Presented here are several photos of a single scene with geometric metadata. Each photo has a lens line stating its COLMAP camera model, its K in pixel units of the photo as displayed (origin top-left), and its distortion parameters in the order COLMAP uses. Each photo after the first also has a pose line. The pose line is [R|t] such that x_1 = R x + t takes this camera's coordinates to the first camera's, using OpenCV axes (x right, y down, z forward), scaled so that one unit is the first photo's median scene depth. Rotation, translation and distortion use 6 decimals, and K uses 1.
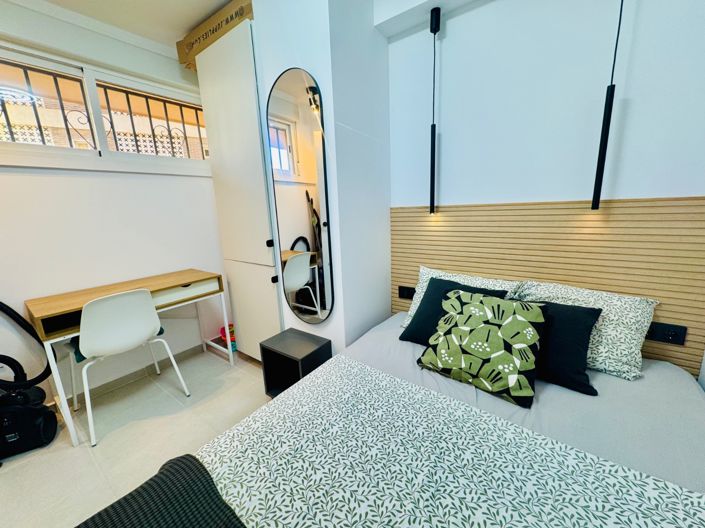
lens RADIAL K [[280.7, 0, 347.2], [0, 280.7, 268.0], [0, 0, 1]] dist [-0.003629, 0.000495]
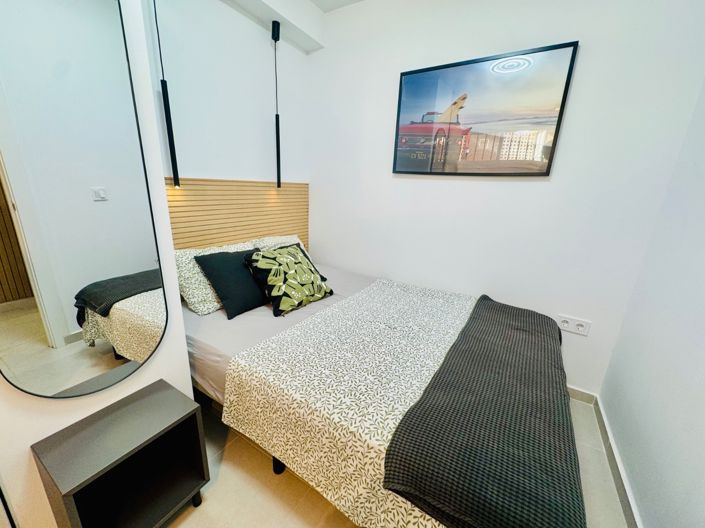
lens RADIAL K [[280.7, 0, 345.6], [0, 280.7, 268.1], [0, 0, 1]] dist [-0.003629, 0.000495]
pose [[-0.070945, -0.251356, 0.965291, -1.093205], [0.166453, 0.951177, 0.259915, -0.144073], [-0.983494, 0.179115, -0.025642, 0.876901]]
